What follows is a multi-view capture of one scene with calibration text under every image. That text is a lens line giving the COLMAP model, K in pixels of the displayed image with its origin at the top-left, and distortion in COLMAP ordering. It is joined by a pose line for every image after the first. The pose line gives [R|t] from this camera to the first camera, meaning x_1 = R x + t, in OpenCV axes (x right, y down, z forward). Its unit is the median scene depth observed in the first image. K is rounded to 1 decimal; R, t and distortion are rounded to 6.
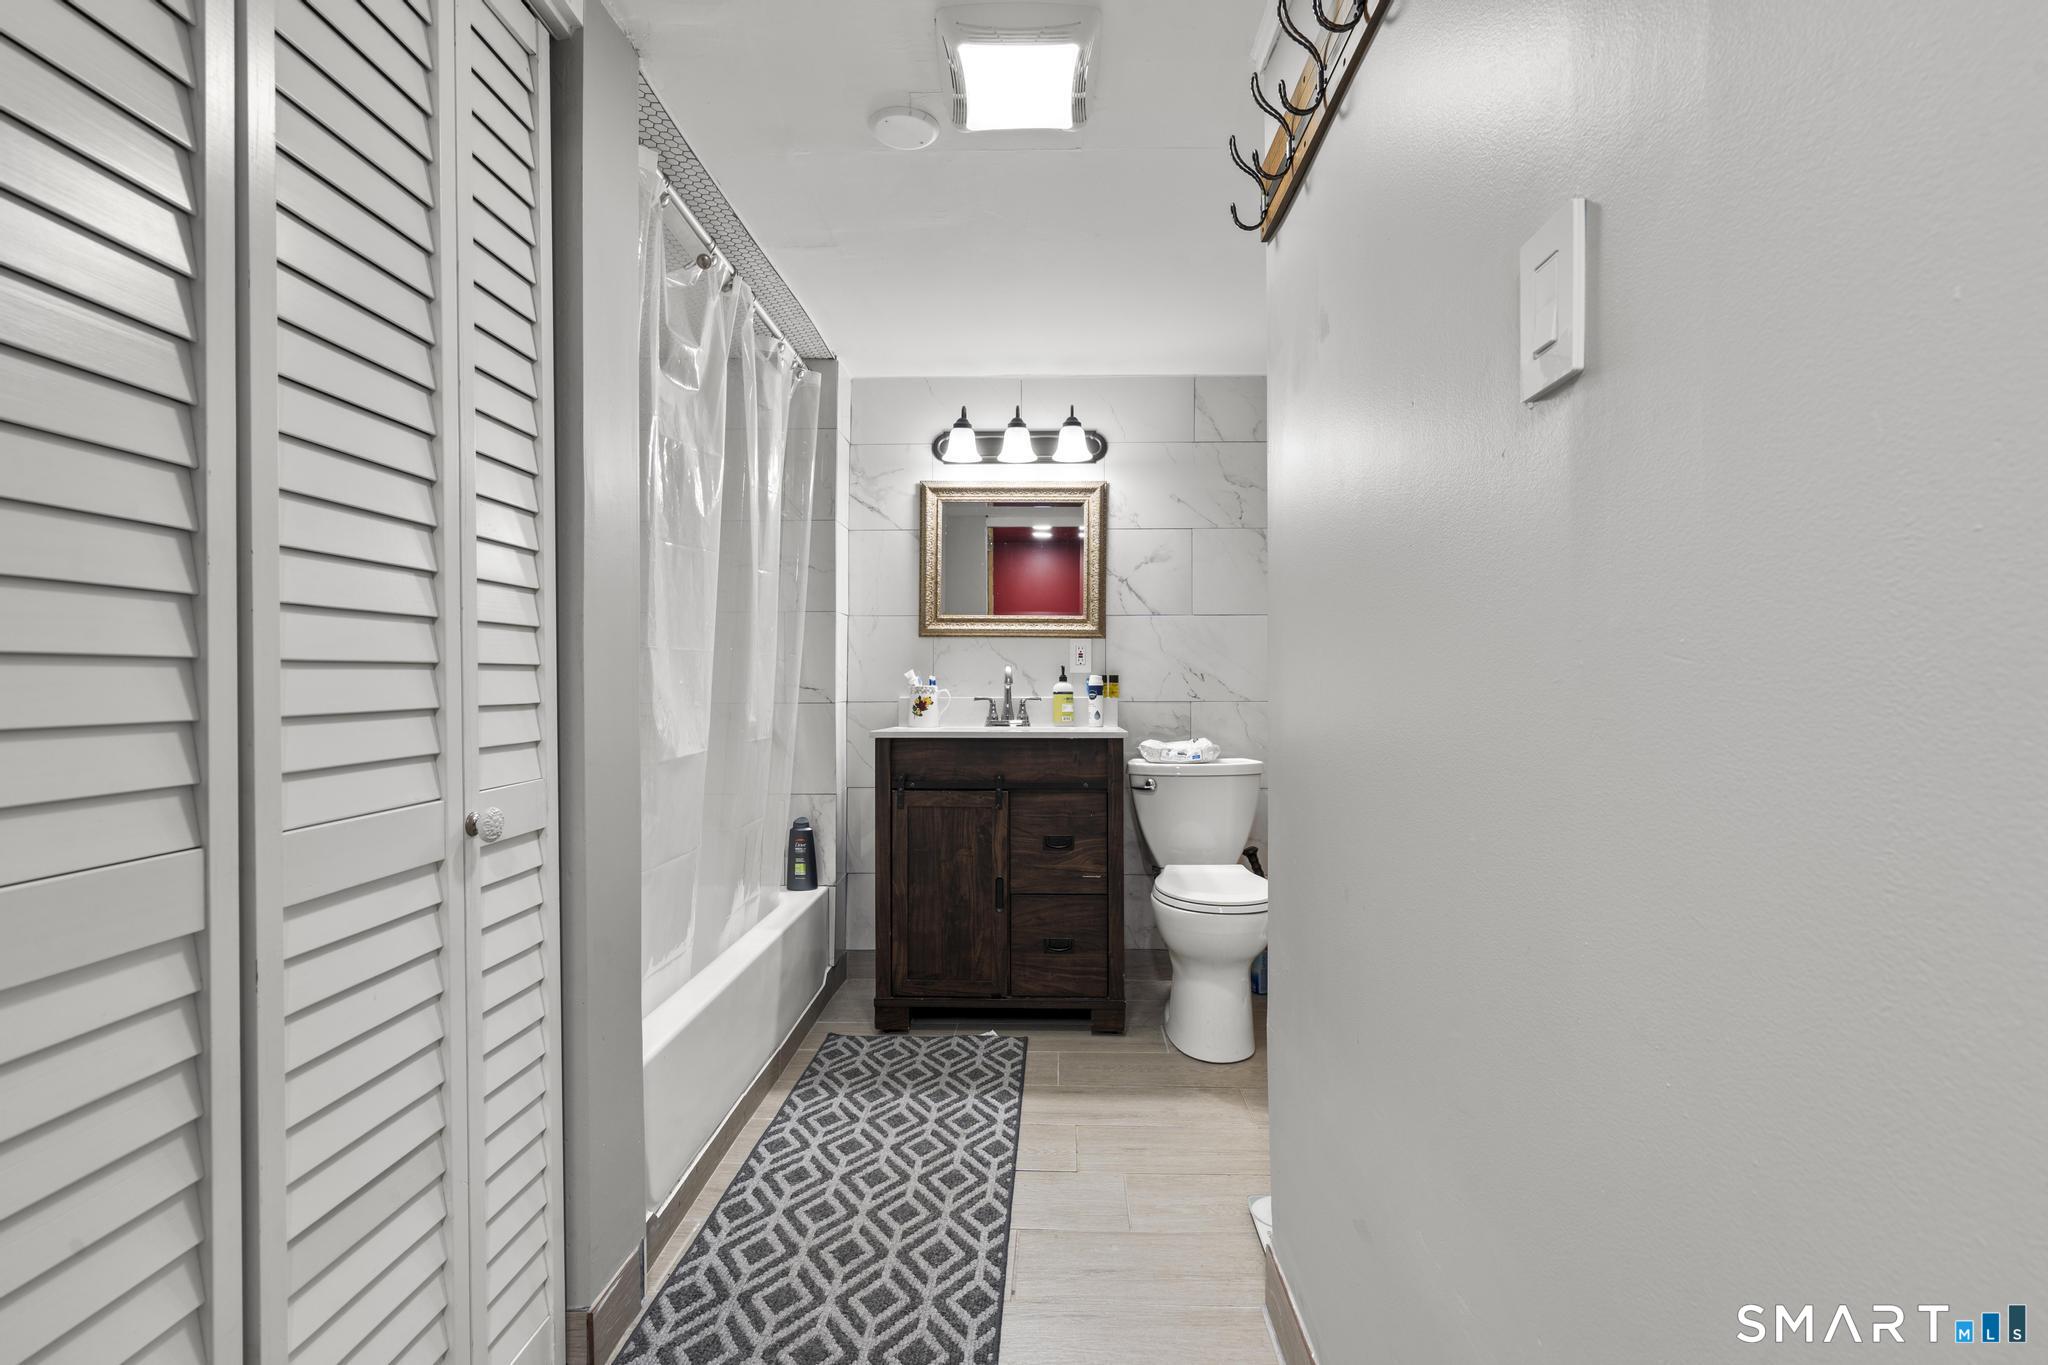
lens RADIAL K [[922.5, 0, 1024.0], [0, 922.5, 682.5], [0, 0, 1]] dist [-0.008965, -0.000181]
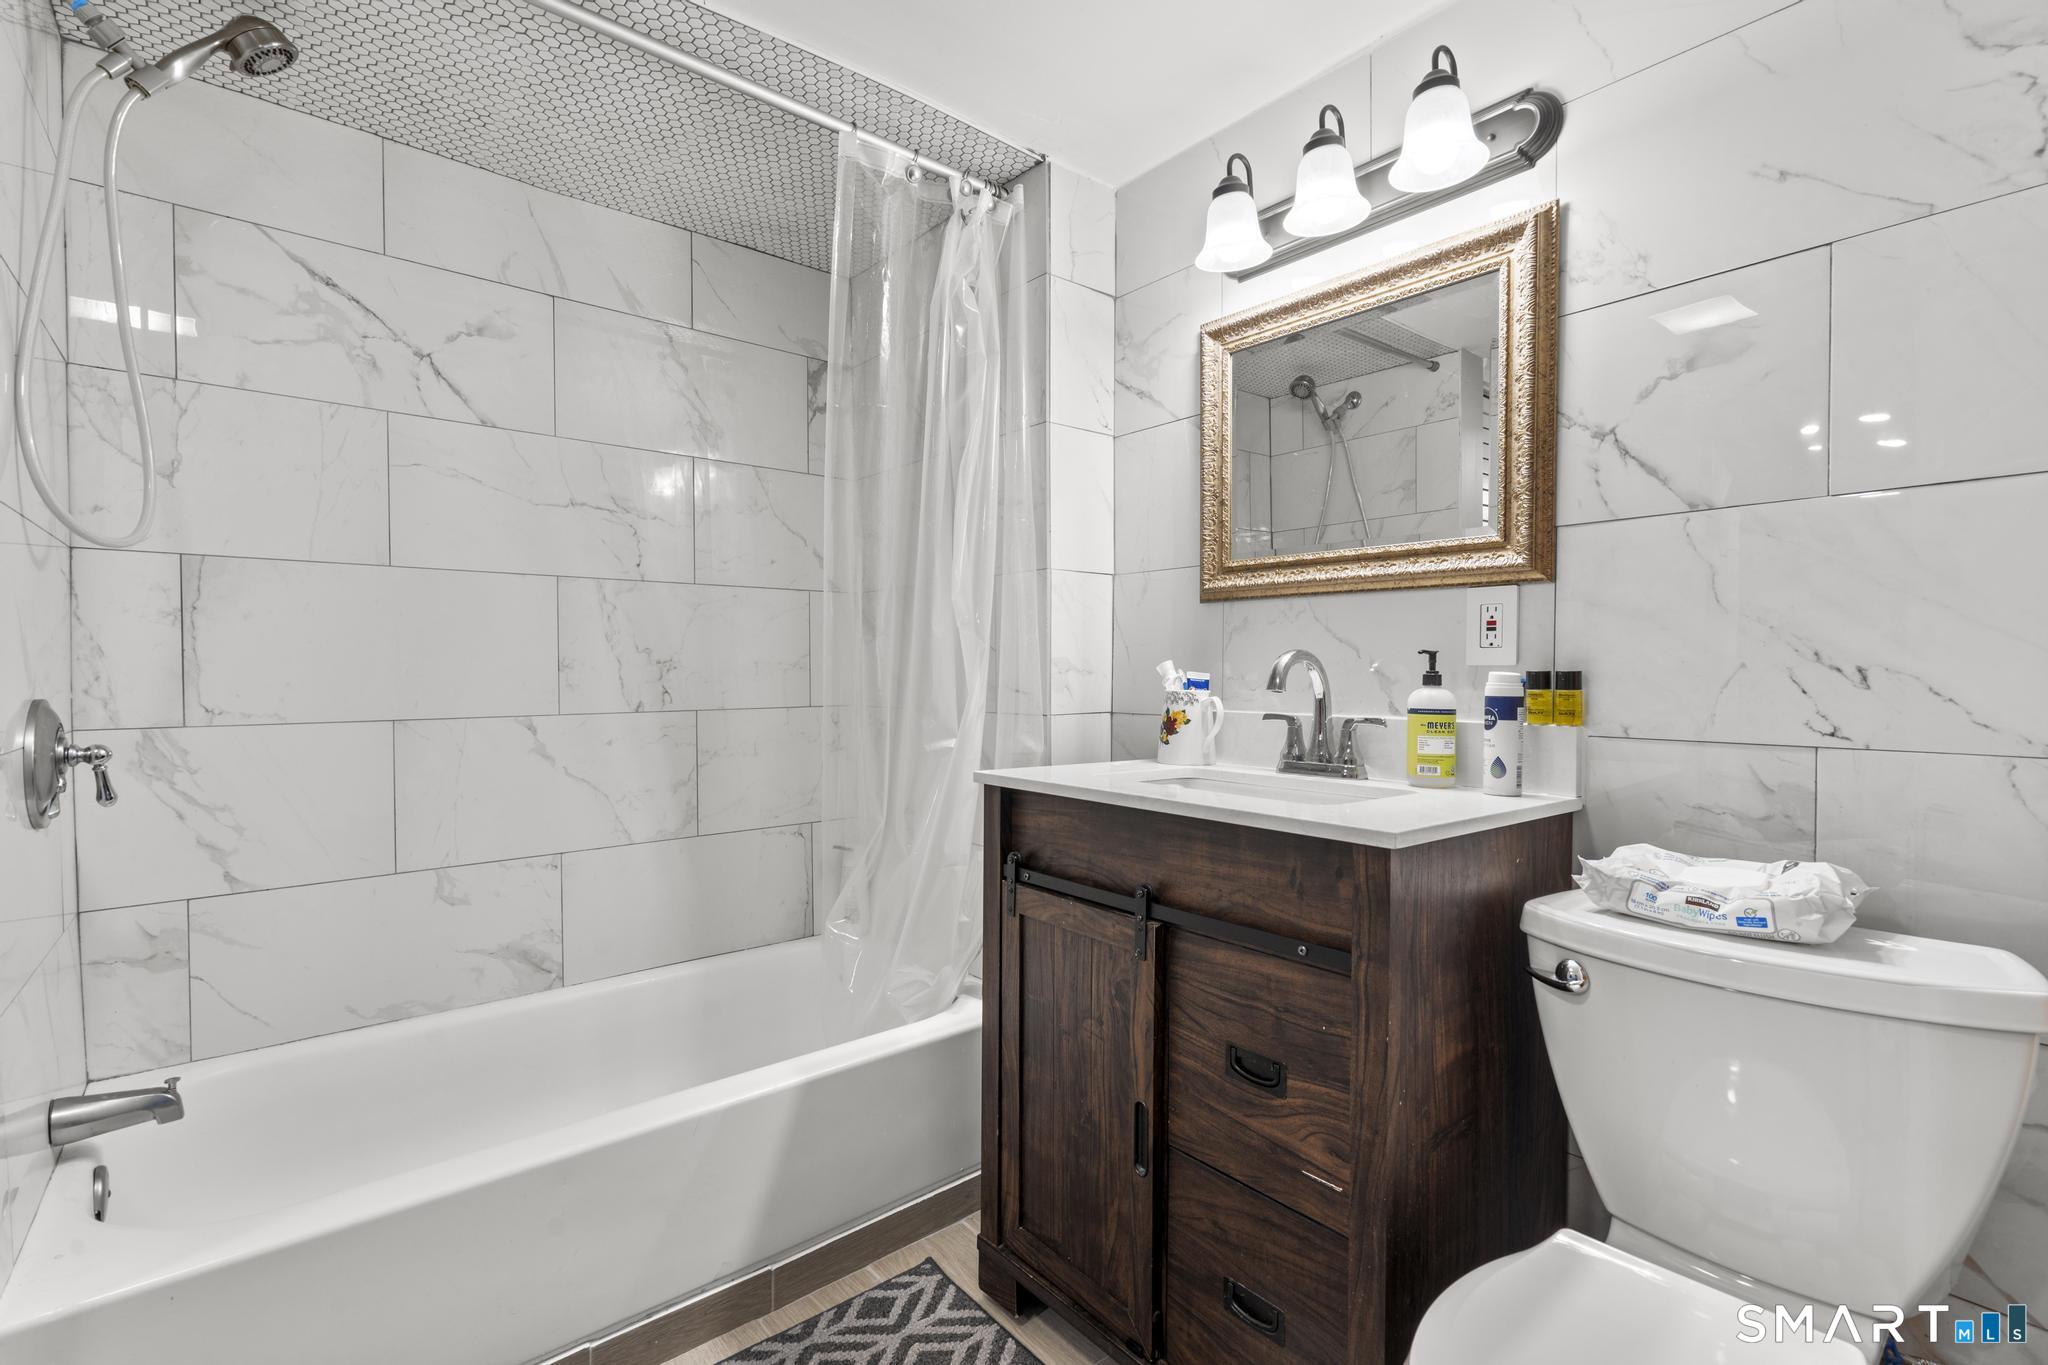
lens RADIAL K [[922.5, 0, 1024.0], [0, 922.5, 682.5], [0, 0, 1]] dist [-0.008965, -0.000181]
pose [[0.661875, 0.010846, -0.749536, 0.246484], [0.001266, 0.999878, 0.015586, -0.009749], [0.749613, -0.011265, 0.661780, 0.559958]]
